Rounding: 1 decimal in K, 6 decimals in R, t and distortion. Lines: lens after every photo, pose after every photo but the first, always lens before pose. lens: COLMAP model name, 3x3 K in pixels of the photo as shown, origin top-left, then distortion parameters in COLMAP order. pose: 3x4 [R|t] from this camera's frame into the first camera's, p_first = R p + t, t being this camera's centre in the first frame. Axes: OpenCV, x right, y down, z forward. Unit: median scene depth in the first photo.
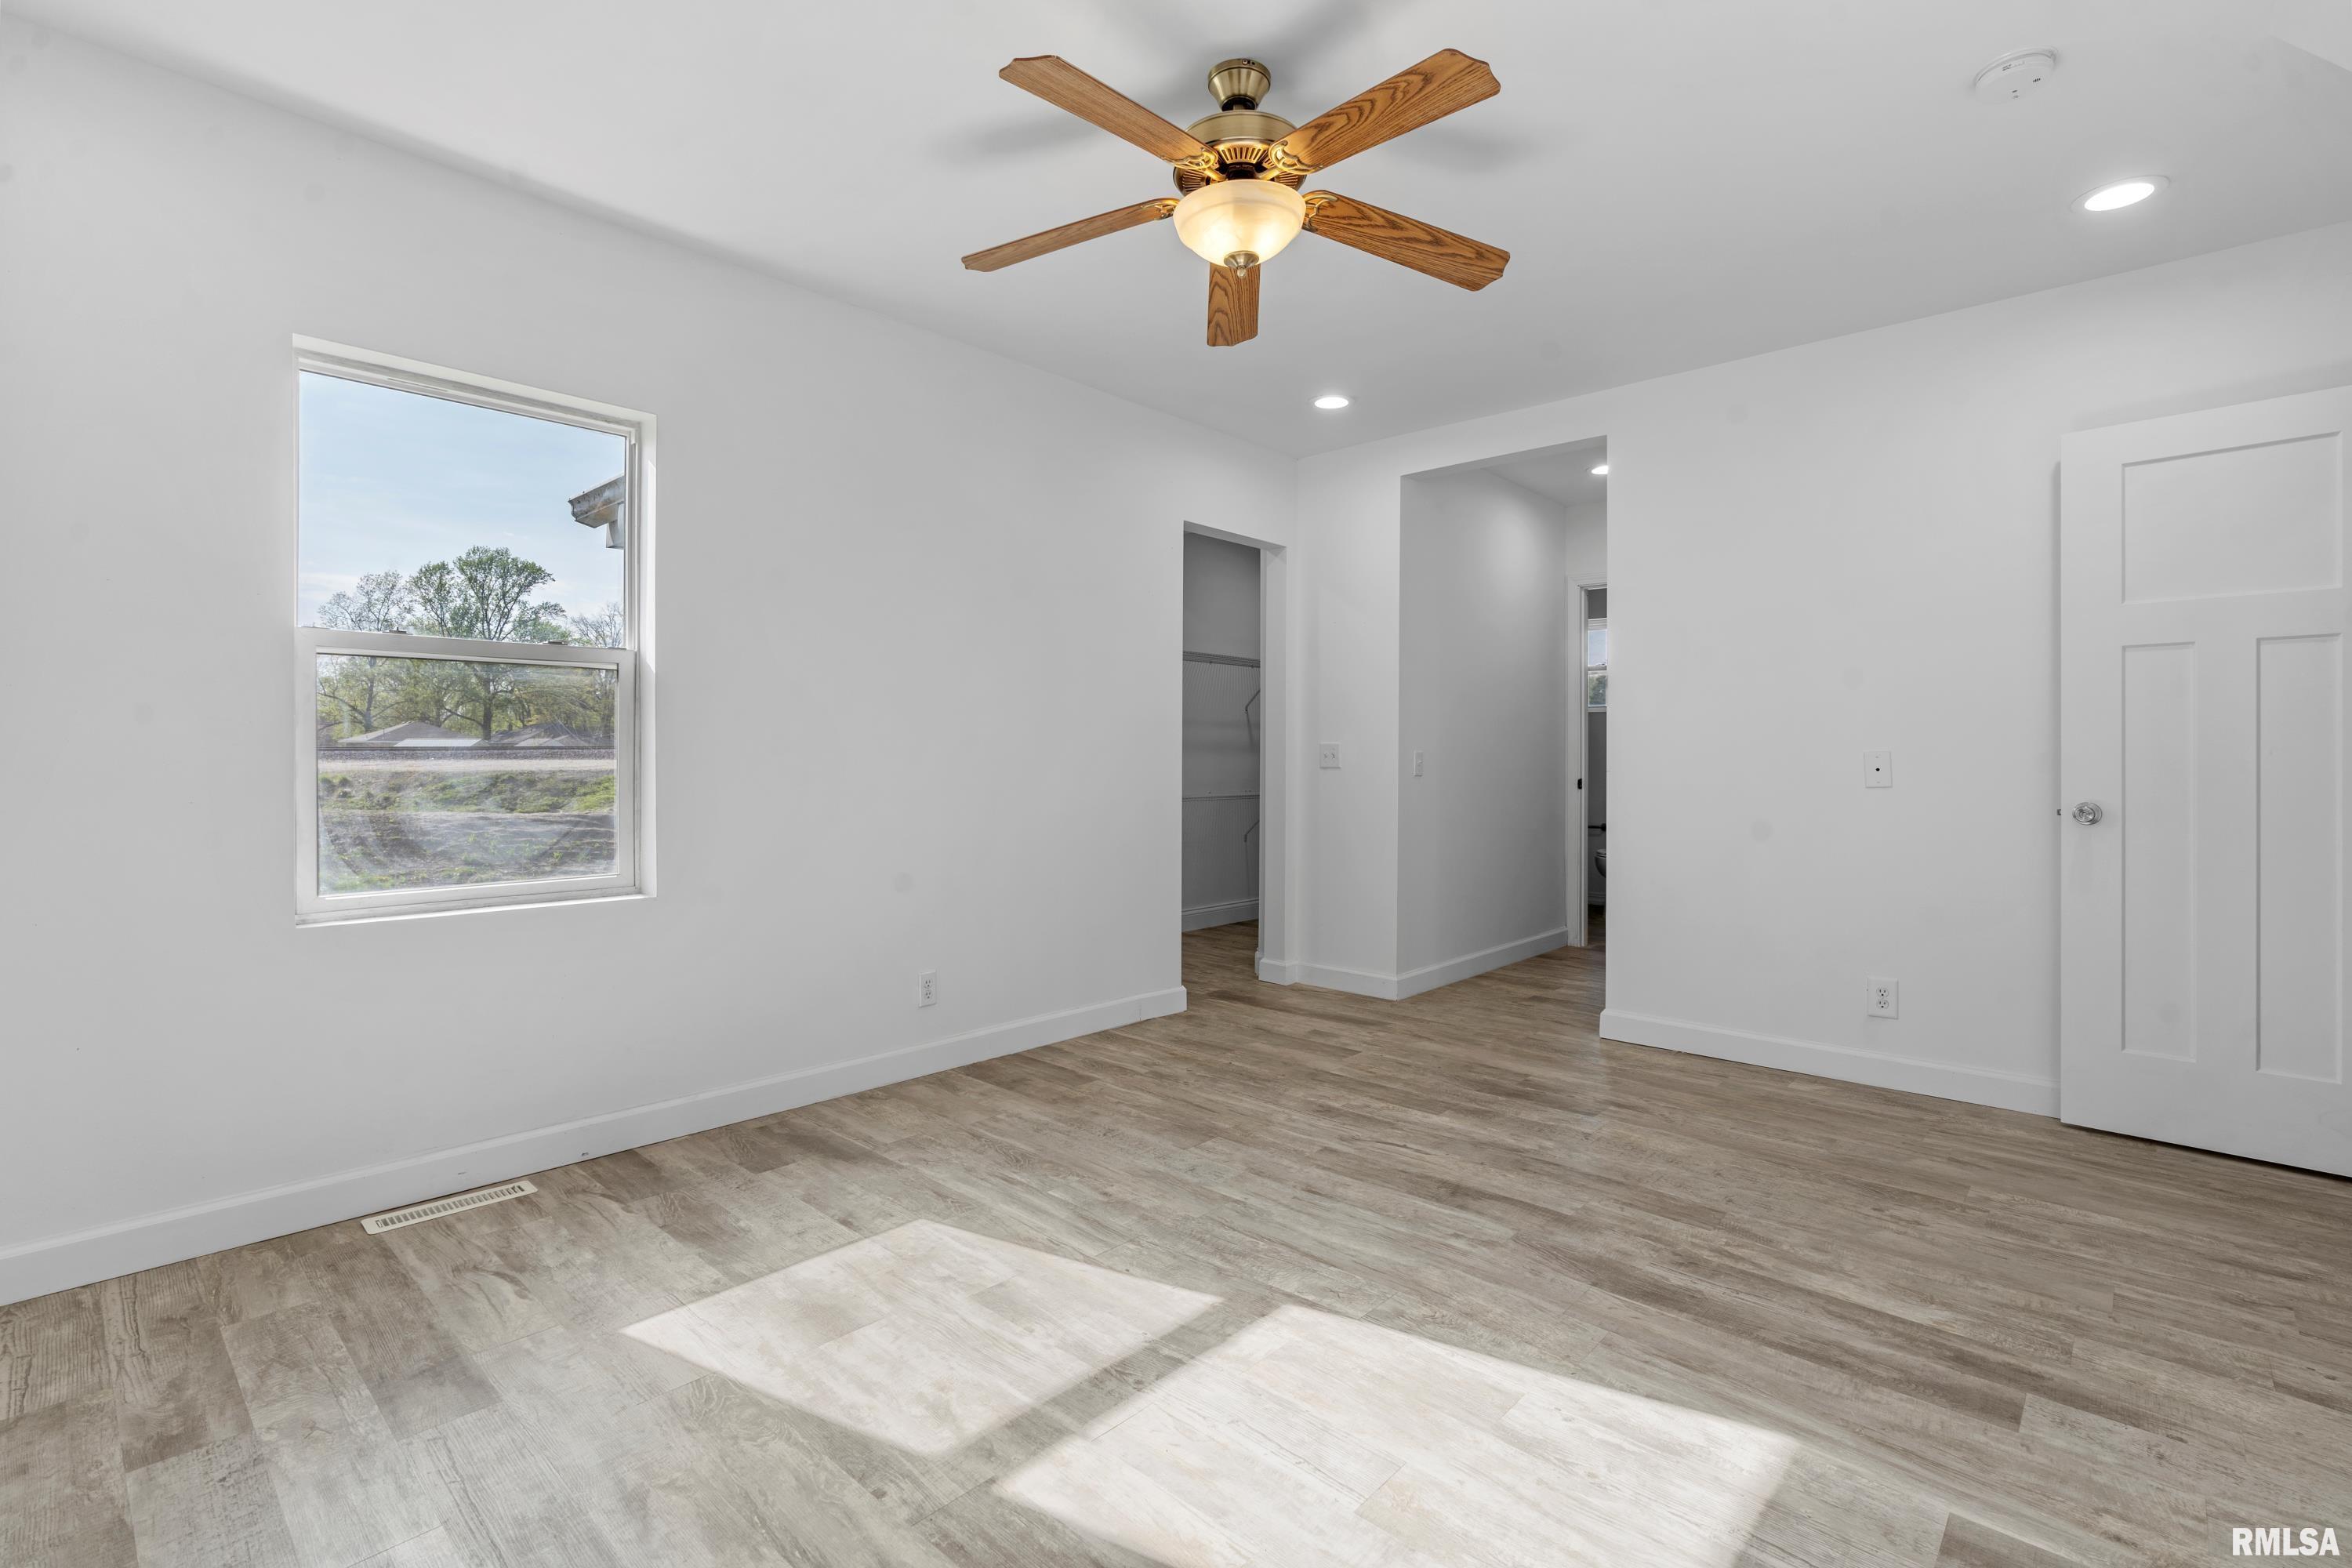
lens RADIAL K [[1073.8, 0, 1171.9], [0, 1073.8, 768.3], [0, 0, 1]] dist [-0.010773, 0.001938]
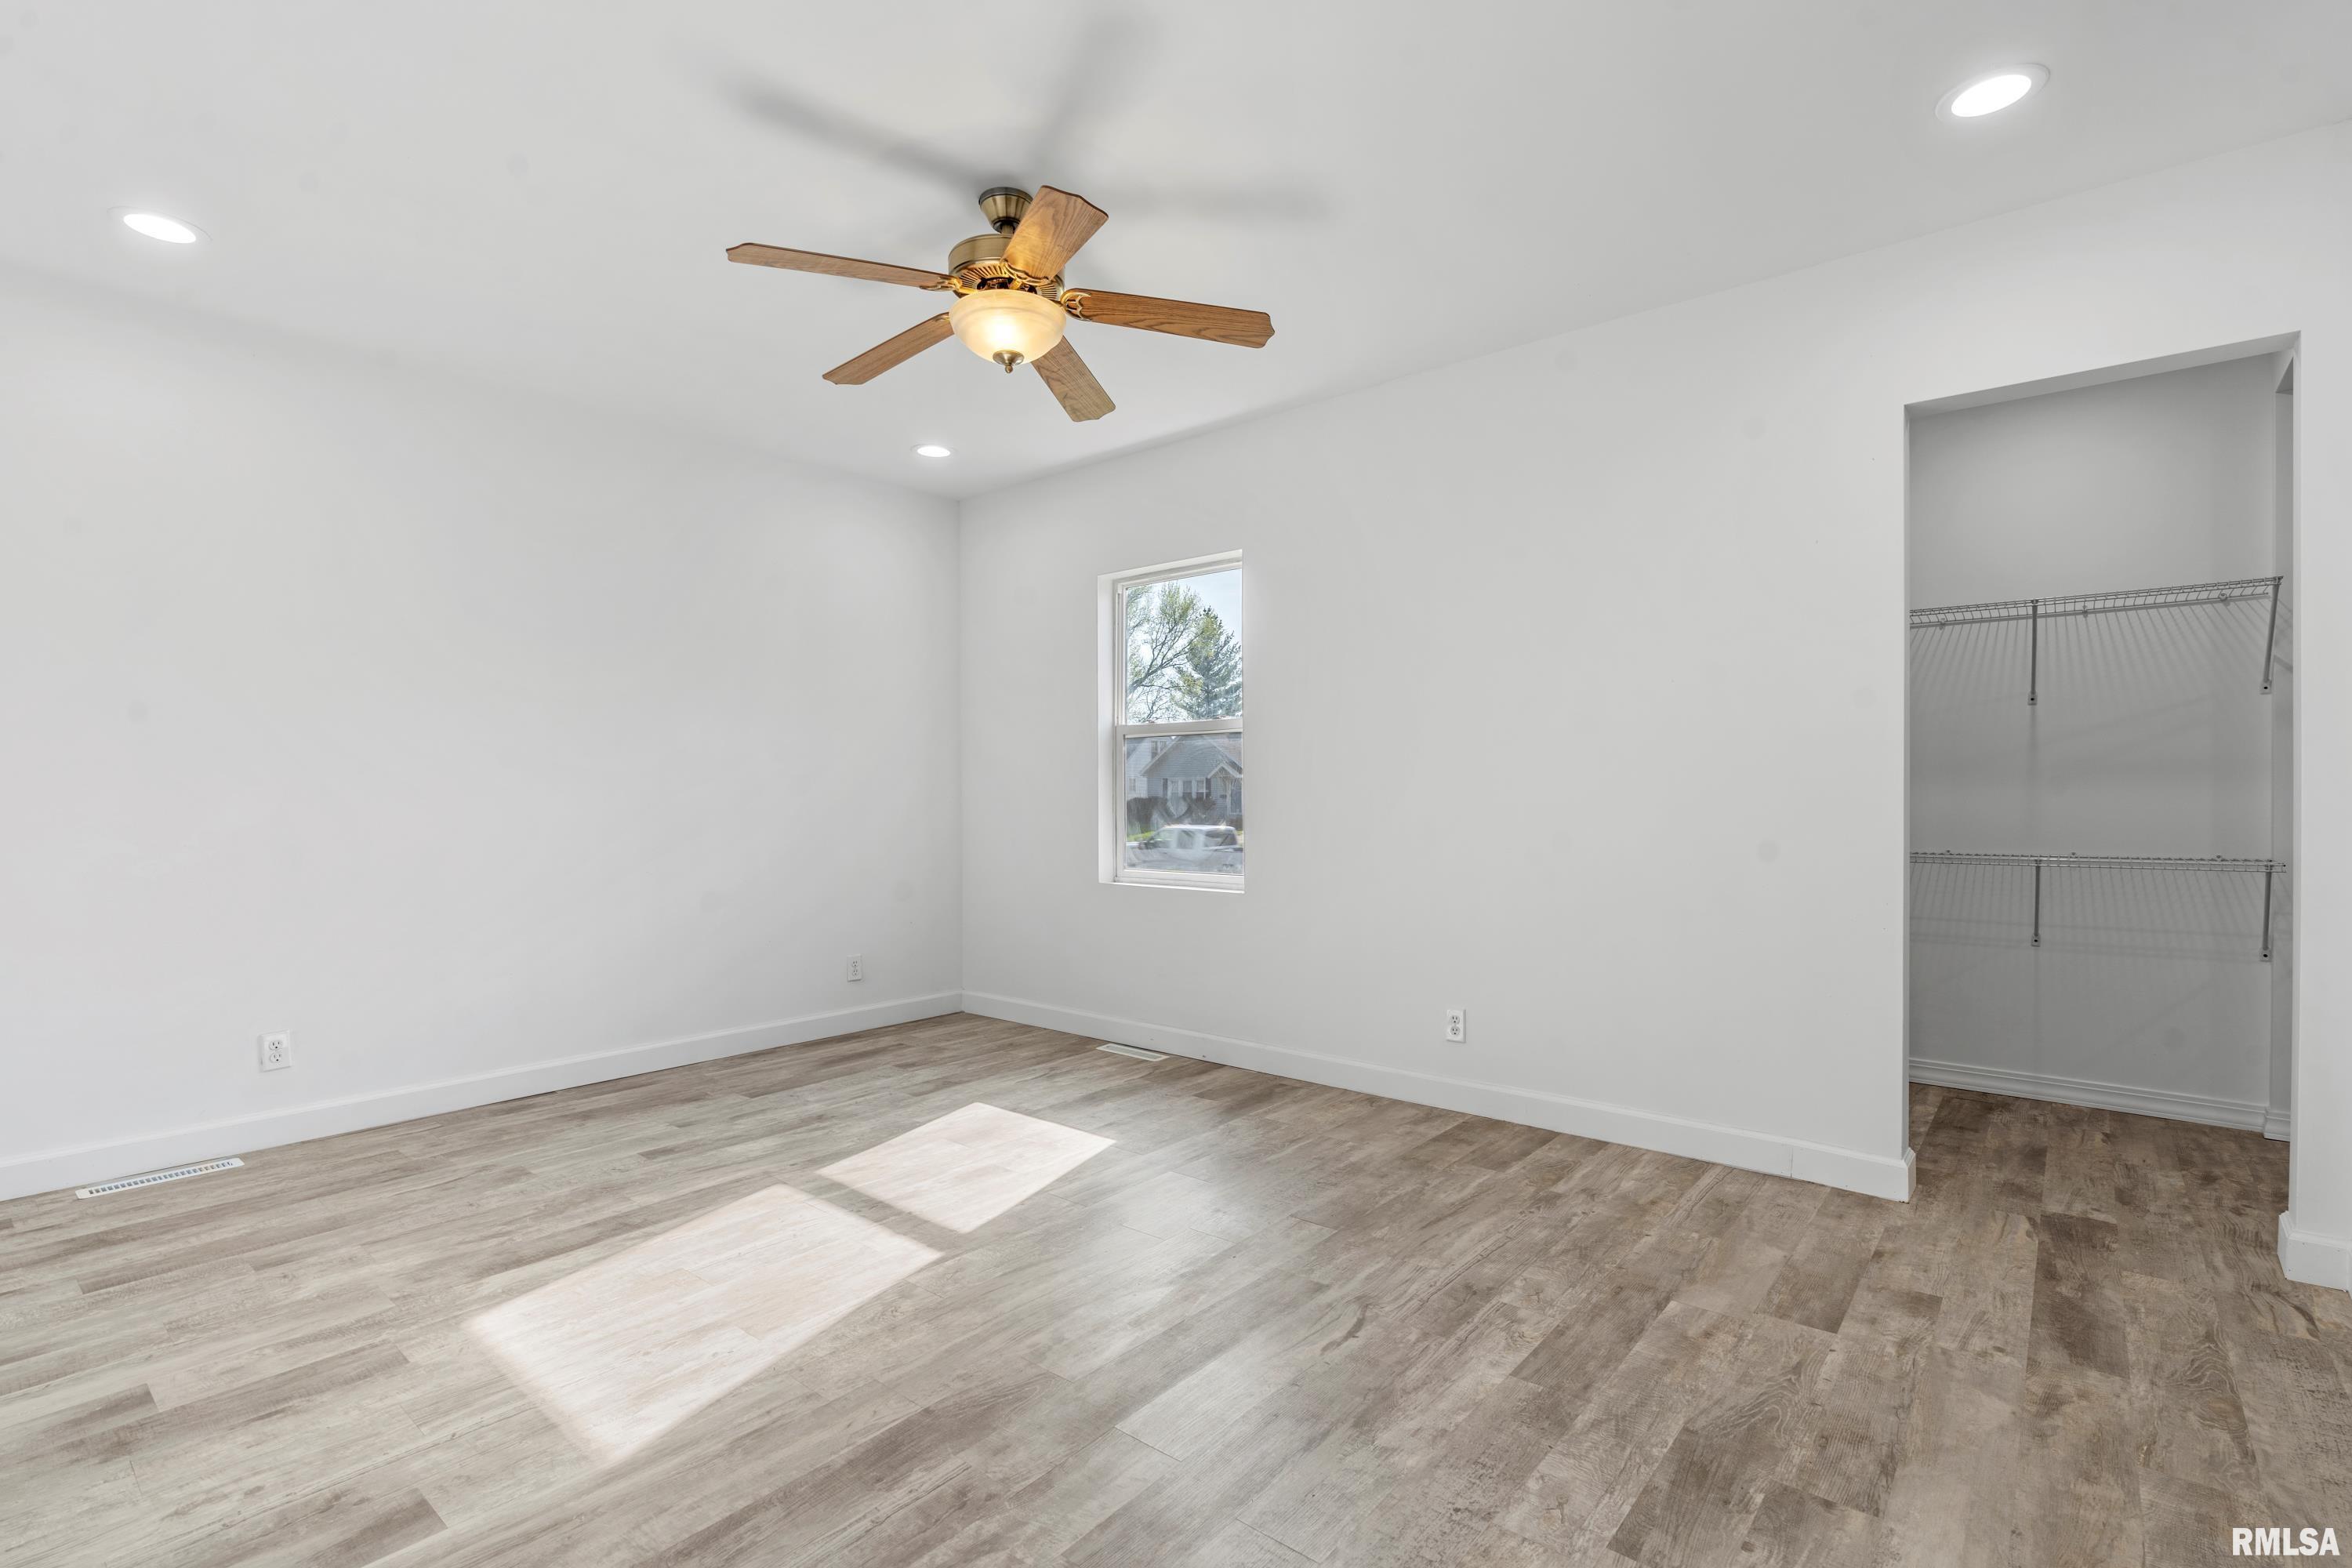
lens RADIAL K [[1073.8, 0, 1189.6], [0, 1073.8, 809.0], [0, 0, 1]] dist [-0.010773, 0.001938]
pose [[0.050079, 0.009004, -0.998705, 0.996917], [-0.006042, 0.999944, 0.008712, -0.003716], [0.998727, 0.005597, 0.050130, 0.926357]]
